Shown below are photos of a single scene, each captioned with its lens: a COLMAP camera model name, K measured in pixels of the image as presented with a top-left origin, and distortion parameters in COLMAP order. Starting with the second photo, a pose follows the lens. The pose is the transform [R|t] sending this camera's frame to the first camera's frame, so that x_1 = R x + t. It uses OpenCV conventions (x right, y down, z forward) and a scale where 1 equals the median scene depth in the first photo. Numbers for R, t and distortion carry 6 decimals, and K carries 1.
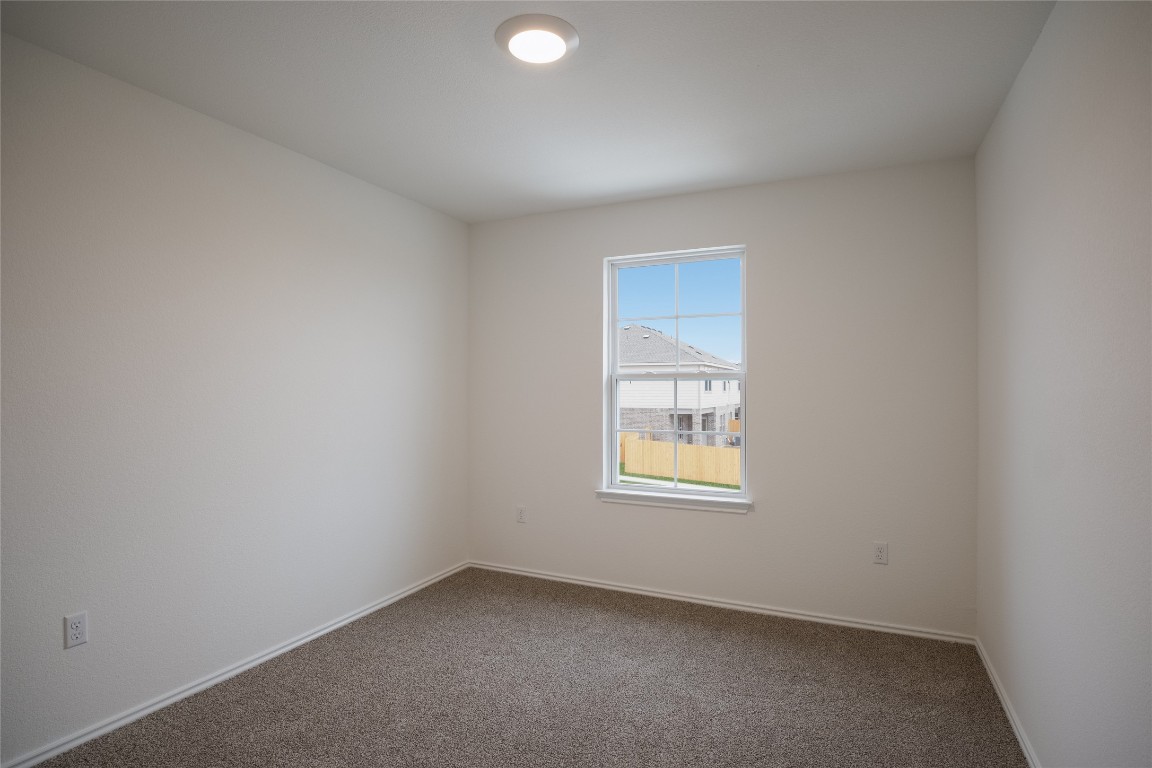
lens RADIAL K [[566.7, 0, 576.0], [0, 566.7, 390.9], [0, 0, 1]] dist [0.002392, -0.009877]
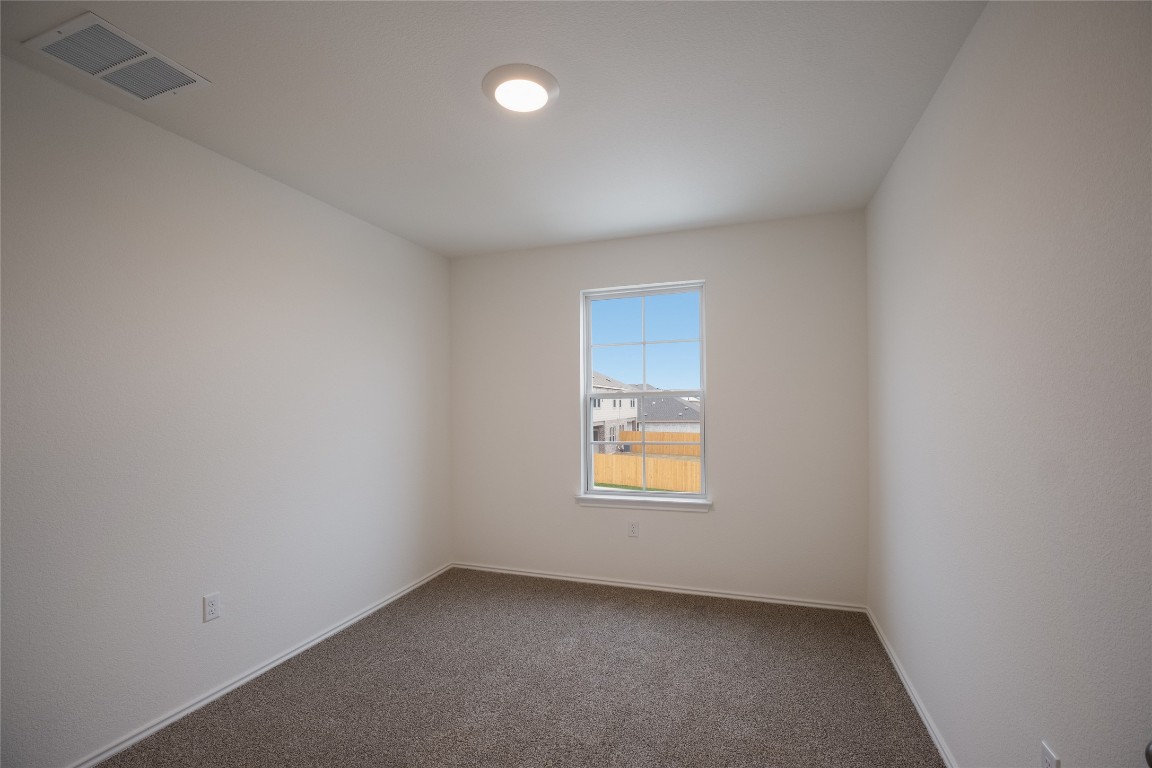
lens RADIAL K [[474.6, 0, 521.6], [0, 474.6, 417.4], [0, 0, 1]] dist [0.000696, -0.000393]
pose [[0.995792, -0.015378, 0.090343, -0.151041], [0.013744, 0.999731, 0.018684, -0.001574], [-0.090606, -0.017363, 0.995735, 0.065583]]
